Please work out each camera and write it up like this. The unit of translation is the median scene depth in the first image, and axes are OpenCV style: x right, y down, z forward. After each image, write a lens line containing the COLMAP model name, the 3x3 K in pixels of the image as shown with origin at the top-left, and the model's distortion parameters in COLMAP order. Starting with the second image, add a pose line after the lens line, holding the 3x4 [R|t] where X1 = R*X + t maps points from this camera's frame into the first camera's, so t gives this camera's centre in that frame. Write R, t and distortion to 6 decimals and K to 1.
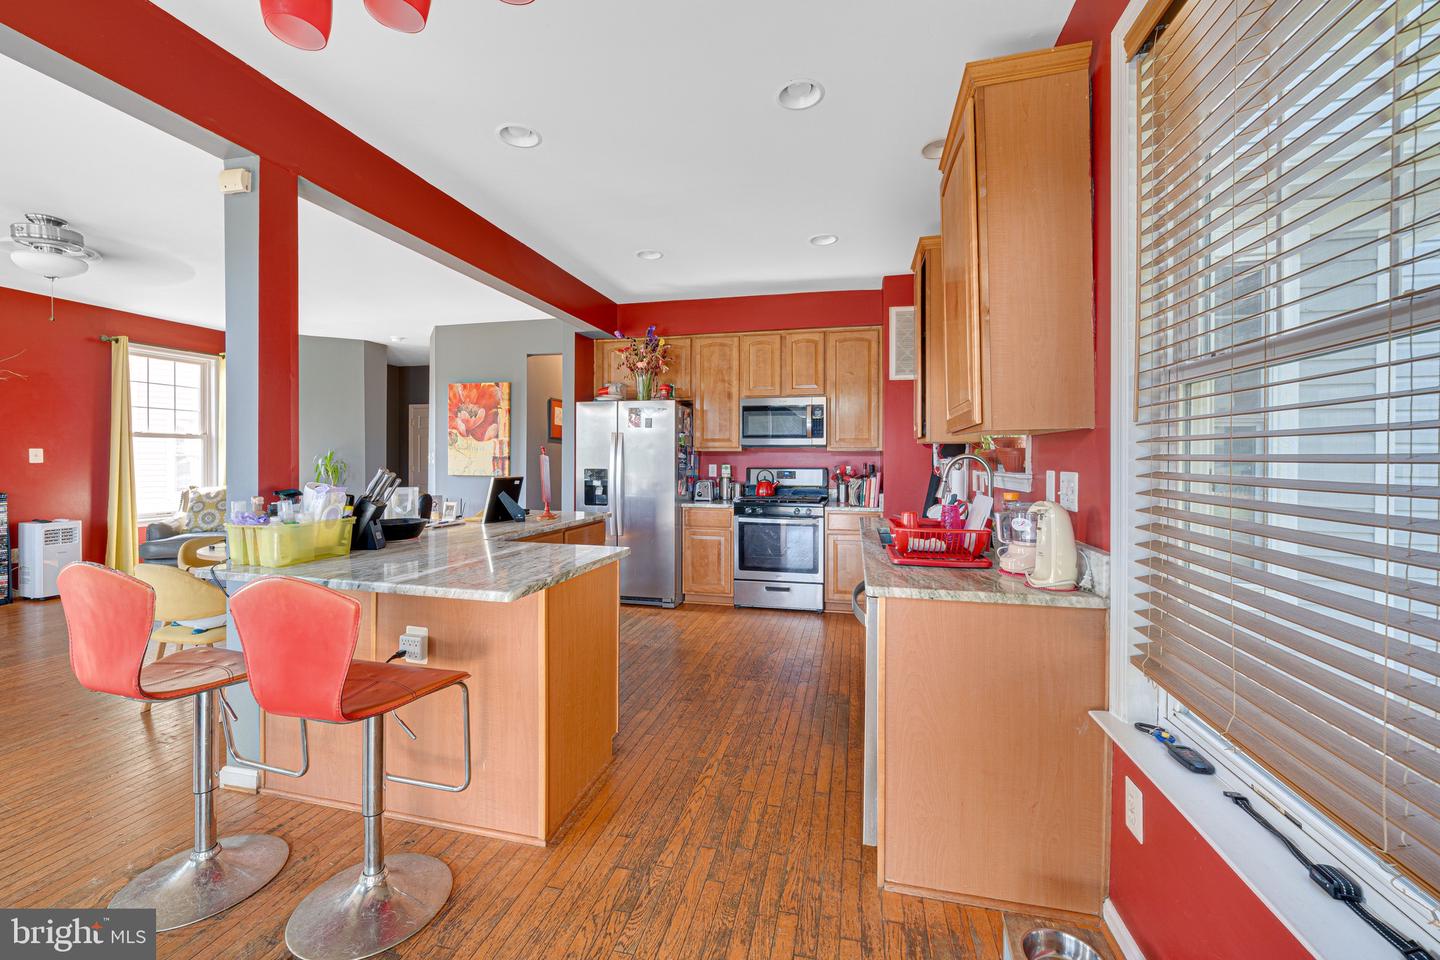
lens RADIAL K [[575.6, 0, 718.3], [0, 575.6, 466.1], [0, 0, 1]] dist [-0.002511, 0.001460]
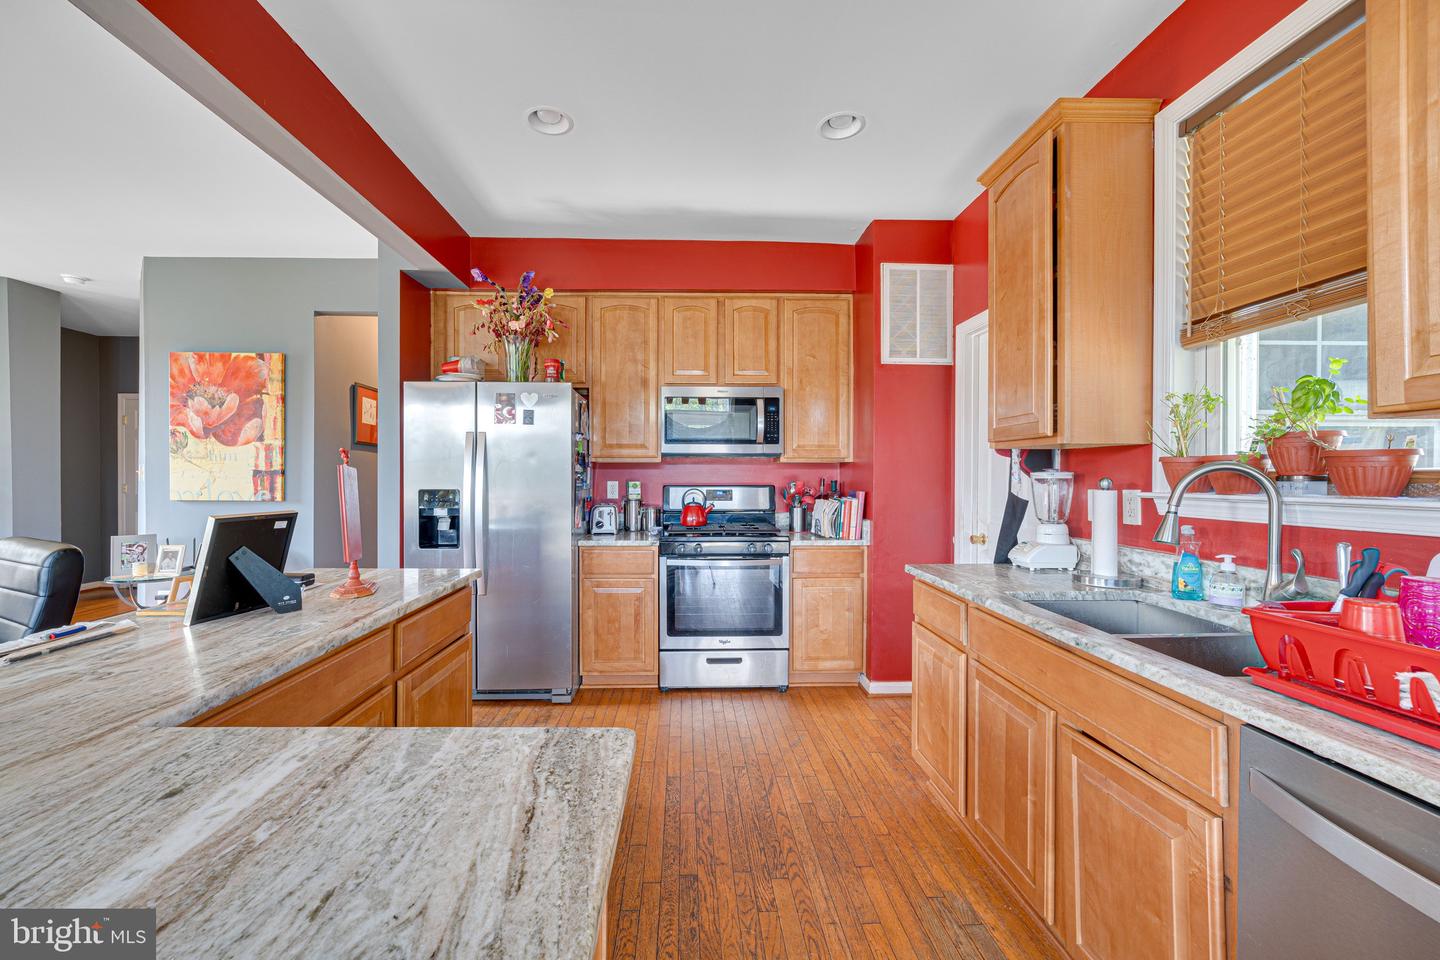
lens RADIAL K [[575.6, 0, 699.0], [0, 575.6, 478.4], [0, 0, 1]] dist [-0.002511, 0.001460]
pose [[0.966373, -0.004526, 0.257104, -0.097865], [0.005823, 0.999974, -0.004283, -0.002923], [-0.257078, 0.005636, 0.966374, 0.317190]]
